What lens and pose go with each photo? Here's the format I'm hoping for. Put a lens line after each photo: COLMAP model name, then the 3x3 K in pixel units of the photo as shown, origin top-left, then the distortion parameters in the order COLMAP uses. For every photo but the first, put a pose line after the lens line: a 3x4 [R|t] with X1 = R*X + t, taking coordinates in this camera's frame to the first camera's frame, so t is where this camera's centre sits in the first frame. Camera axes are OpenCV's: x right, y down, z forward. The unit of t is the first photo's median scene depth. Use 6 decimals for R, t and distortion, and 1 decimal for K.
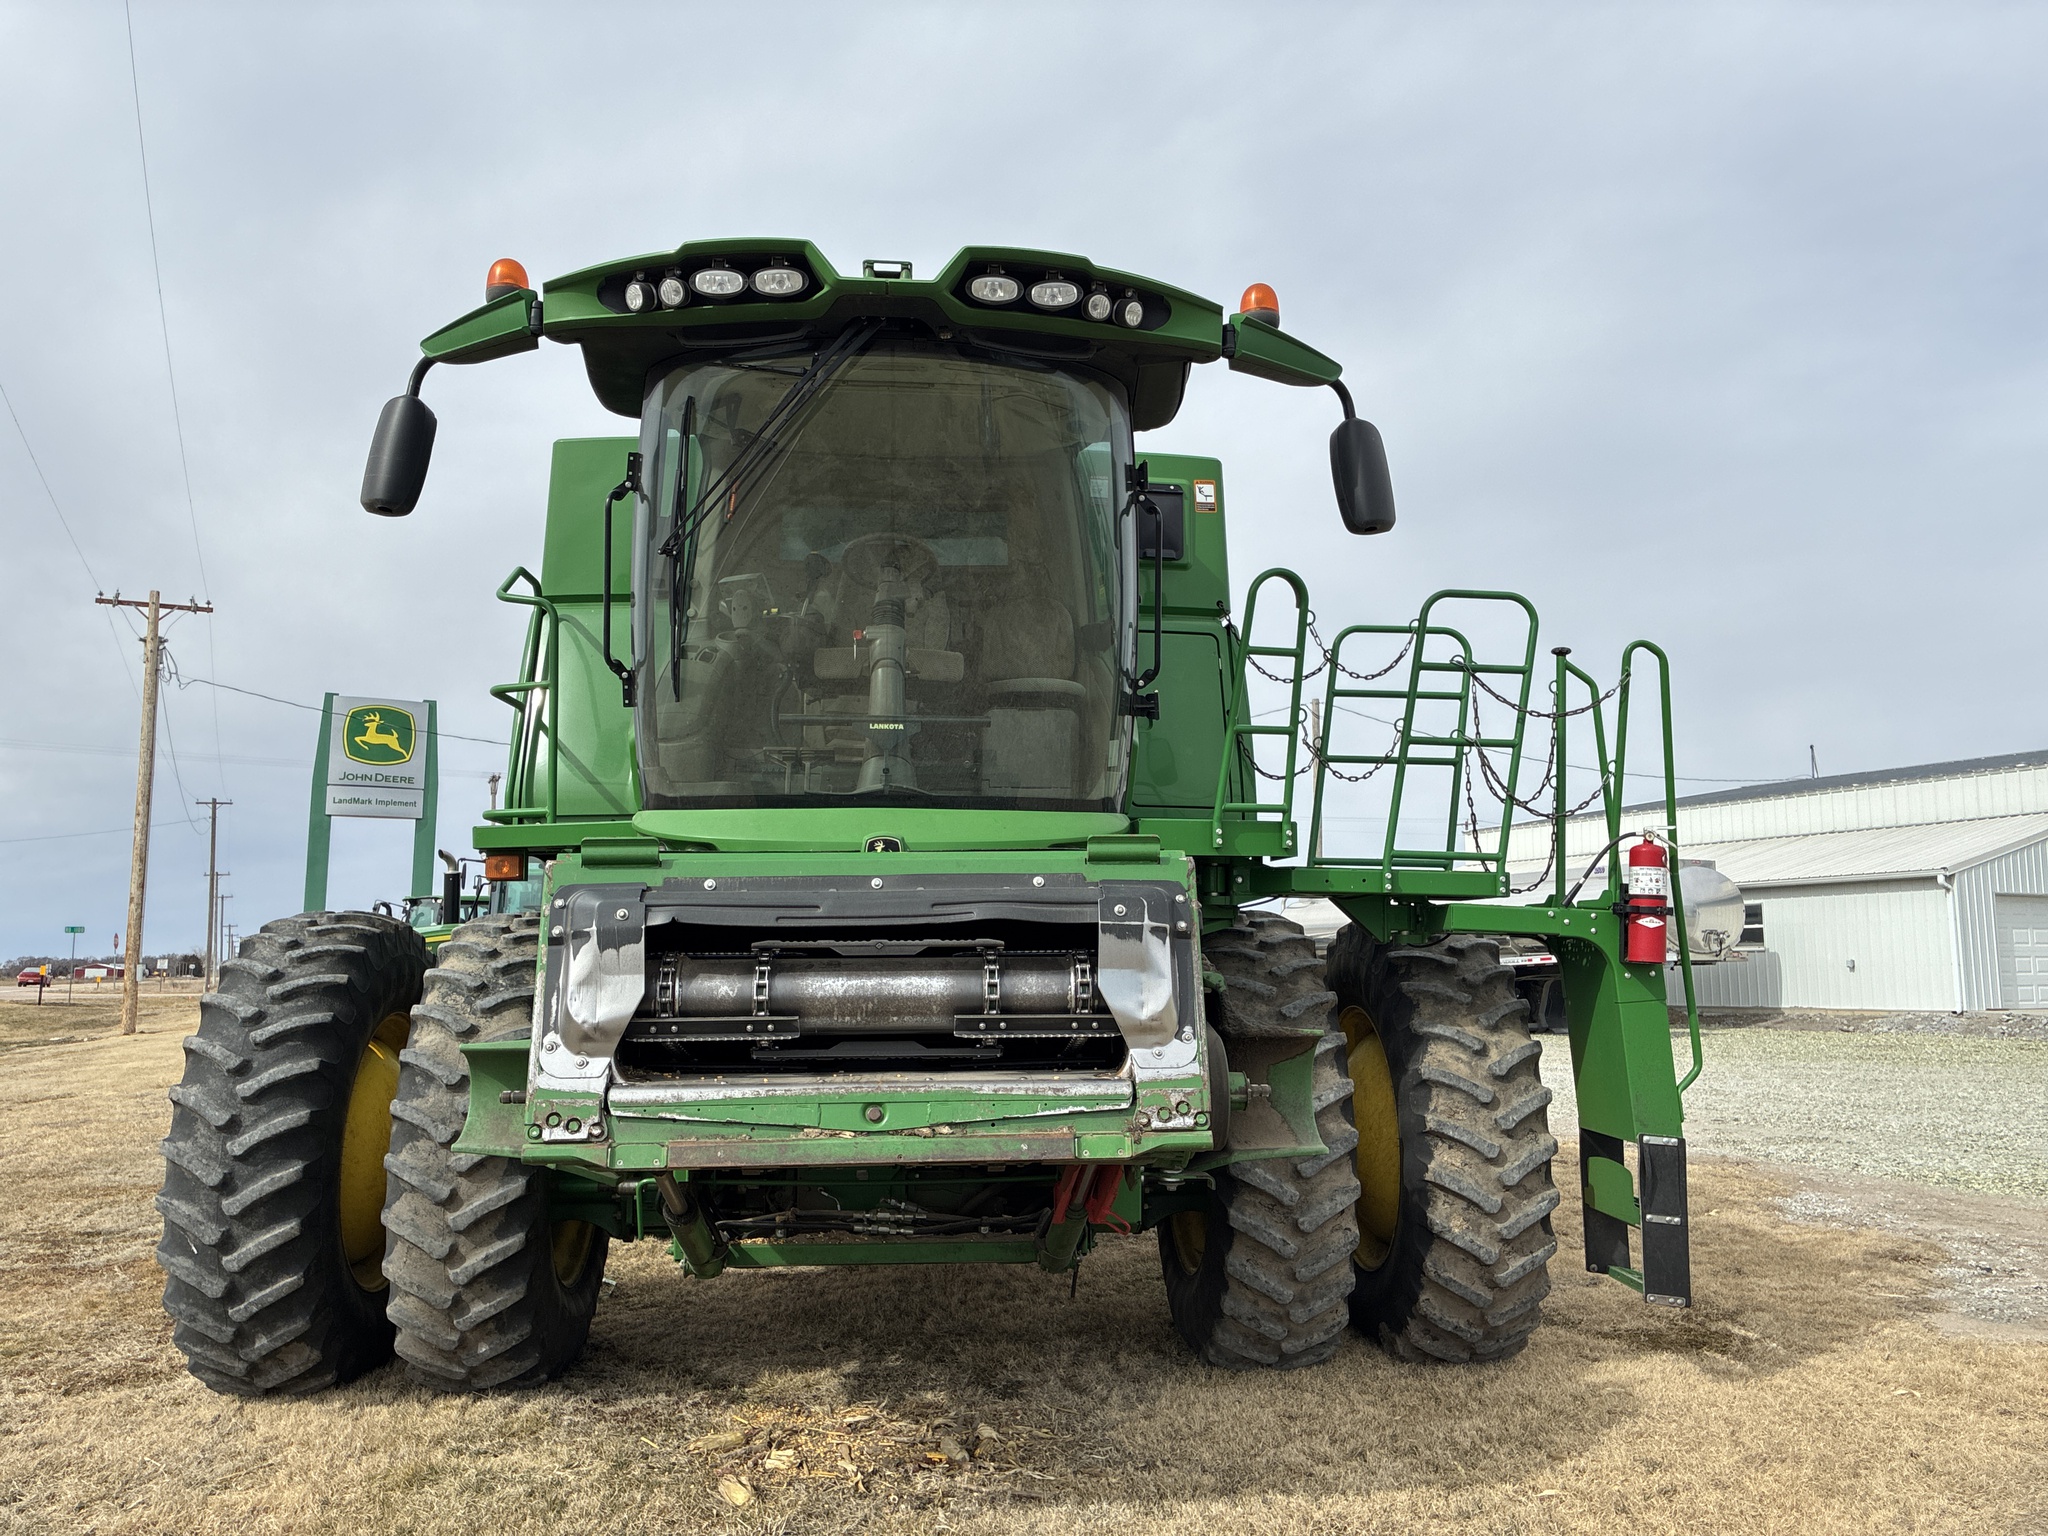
lens RADIAL K [[1530.7, 0, 1024.0], [0, 1530.7, 768.0], [0, 0, 1]] dist [0.003320, -0.007336]
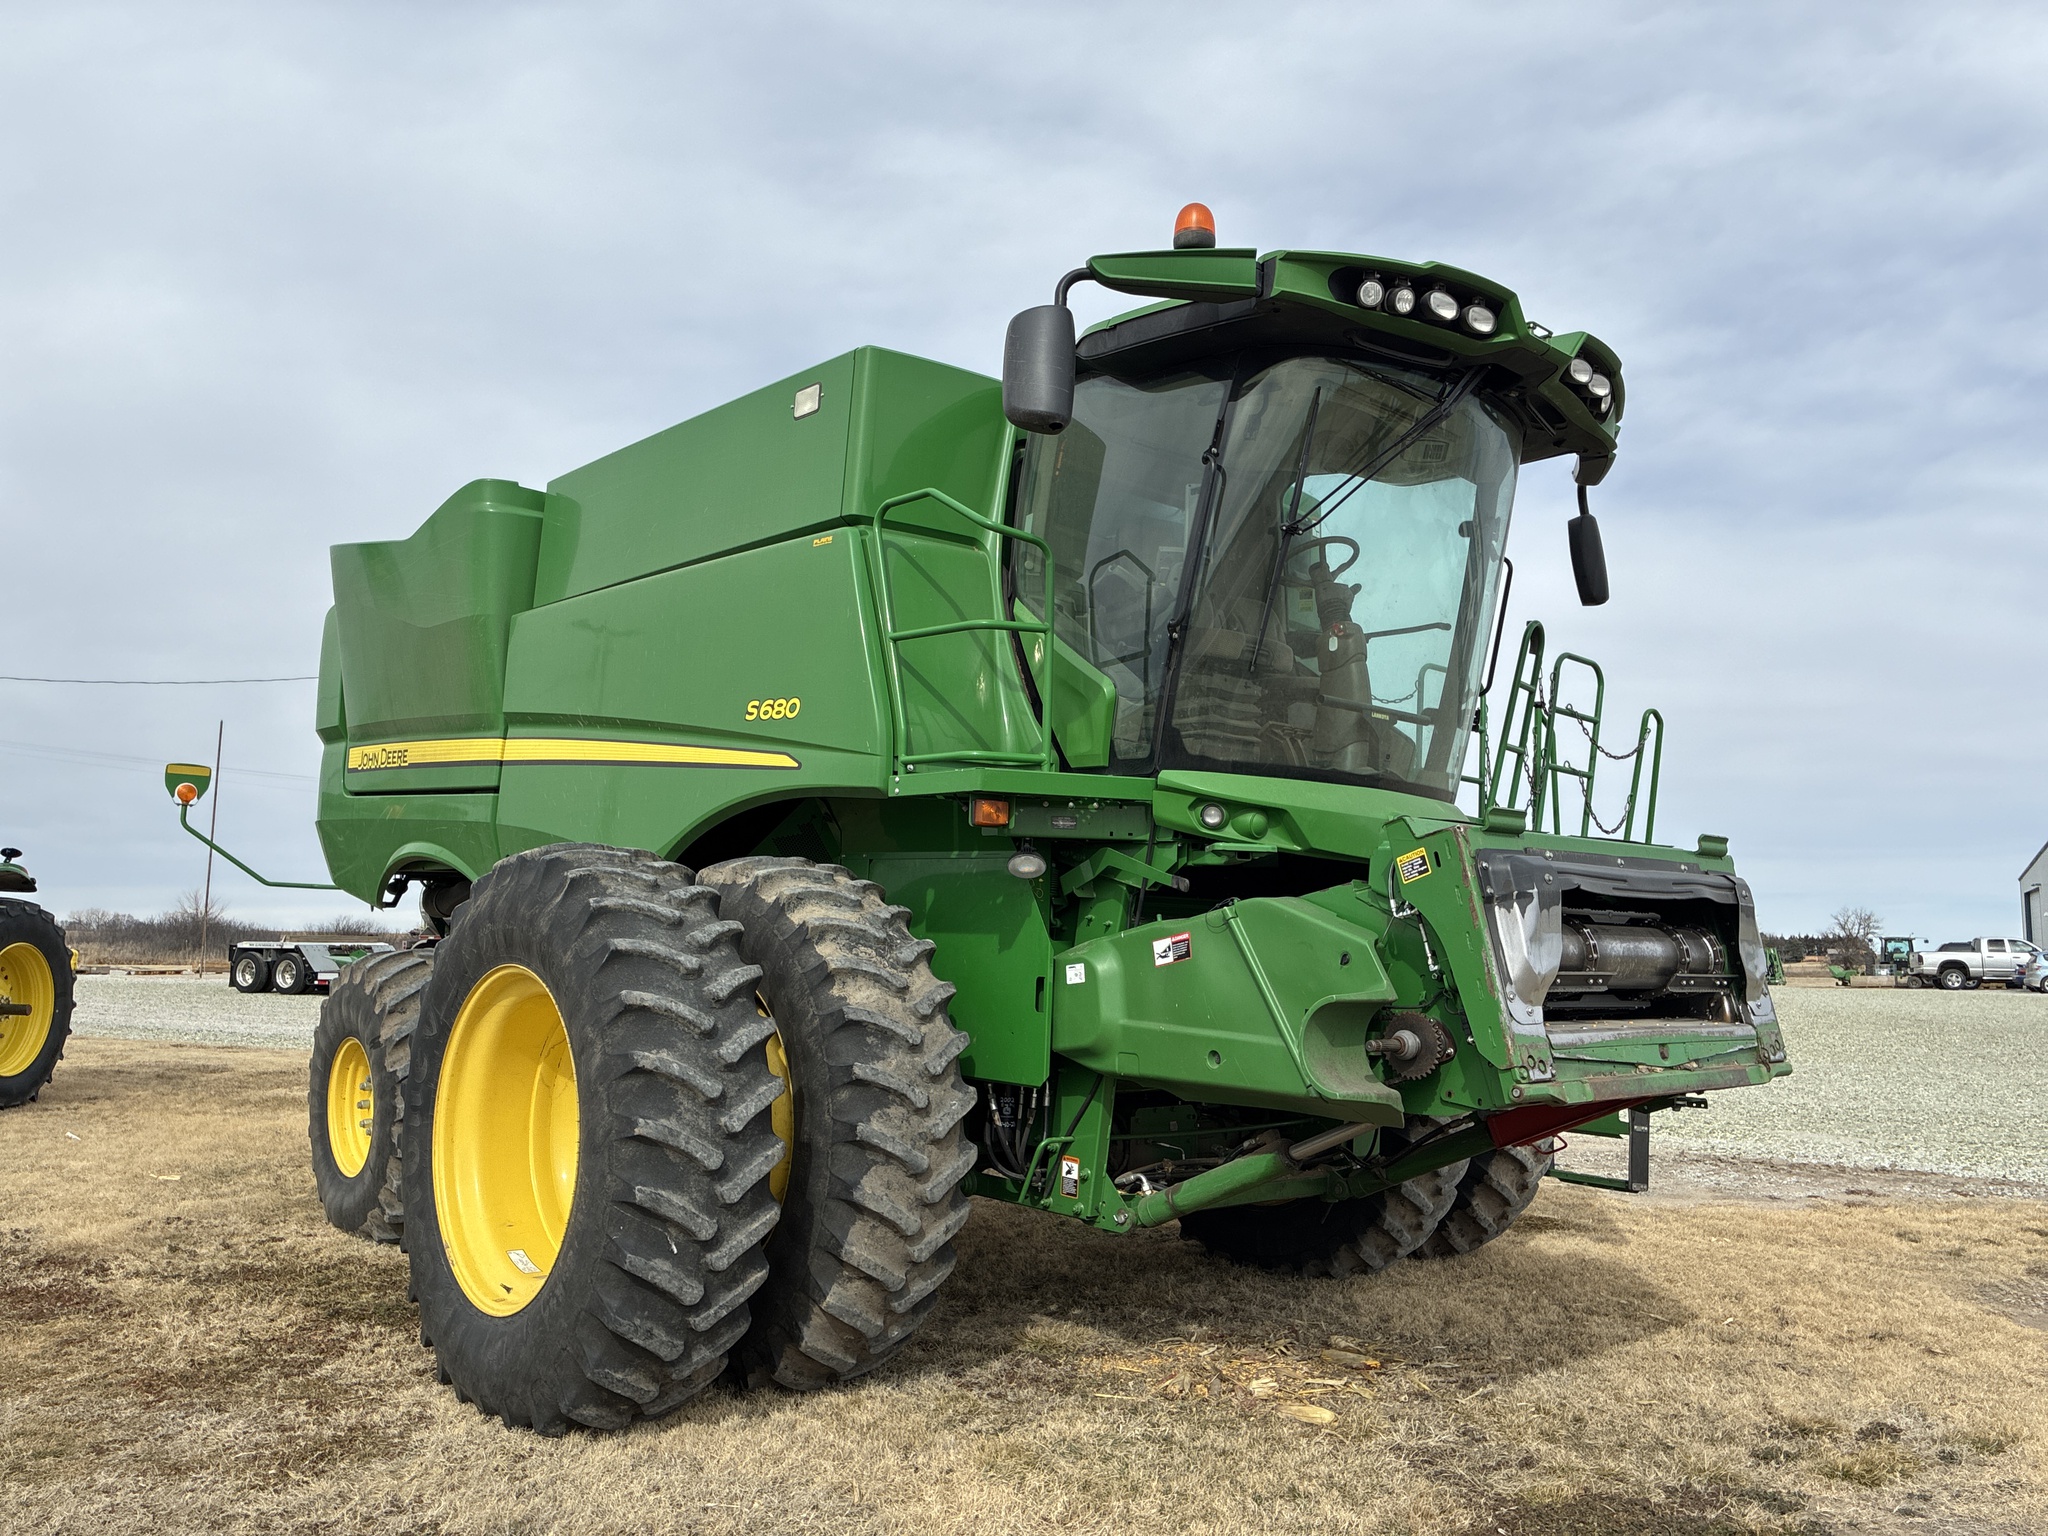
lens RADIAL K [[1530.7, 0, 1024.0], [0, 1530.7, 768.0], [0, 0, 1]] dist [0.003320, -0.007336]
pose [[0.801551, 0.092487, 0.590730, -0.938918], [-0.100655, 0.994737, -0.019163, 0.056674], [-0.589393, -0.044100, 0.806642, 0.246716]]
